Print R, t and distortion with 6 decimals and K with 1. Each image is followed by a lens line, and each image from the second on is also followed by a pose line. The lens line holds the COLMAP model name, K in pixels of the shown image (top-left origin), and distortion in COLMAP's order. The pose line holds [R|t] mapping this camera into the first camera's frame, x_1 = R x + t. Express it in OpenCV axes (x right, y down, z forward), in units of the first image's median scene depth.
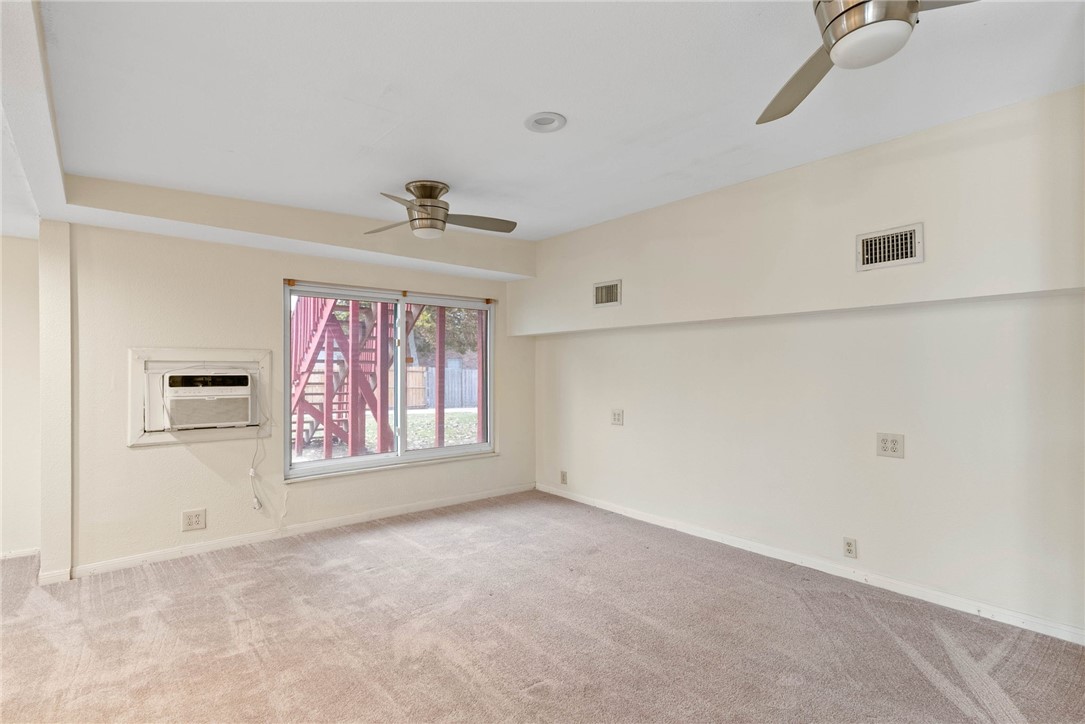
lens RADIAL K [[527.2, 0, 542.5], [0, 527.2, 362.0], [0, 0, 1]] dist [-0.003332, 0.000136]
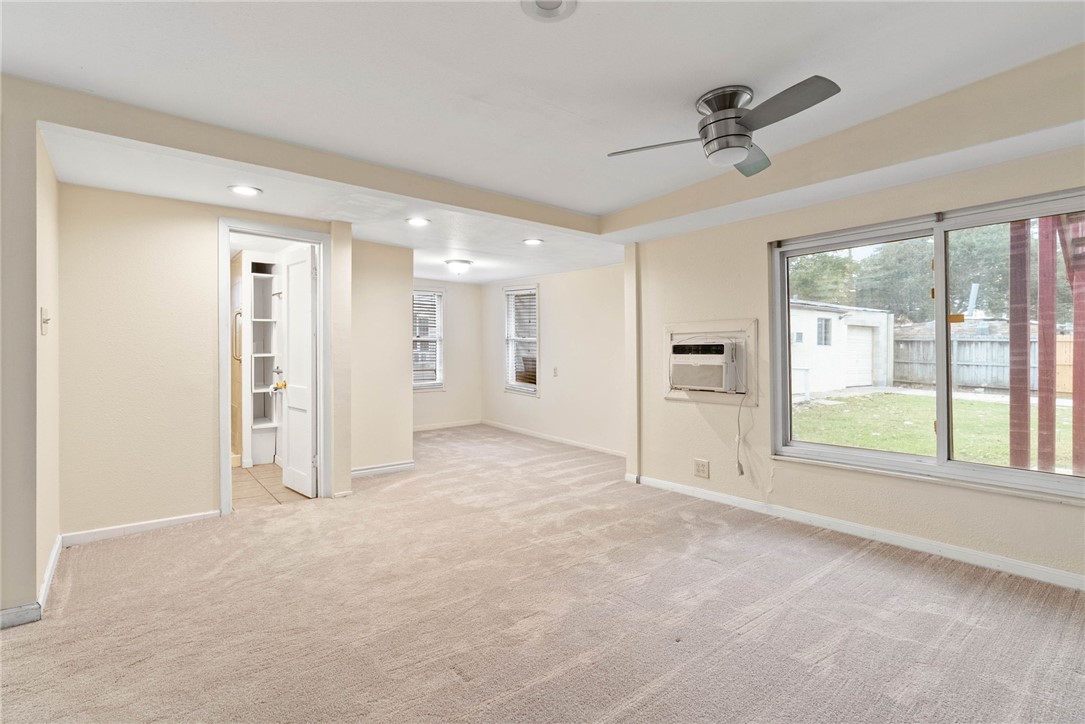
lens RADIAL K [[514.9, 0, 540.3], [0, 514.9, 346.4], [0, 0, 1]] dist [-0.001571, -0.000139]
pose [[-0.021954, -0.012029, -0.999687, 0.492853], [0.018340, 0.999755, -0.012433, 0.036986], [0.999591, -0.018607, -0.021728, 0.672523]]
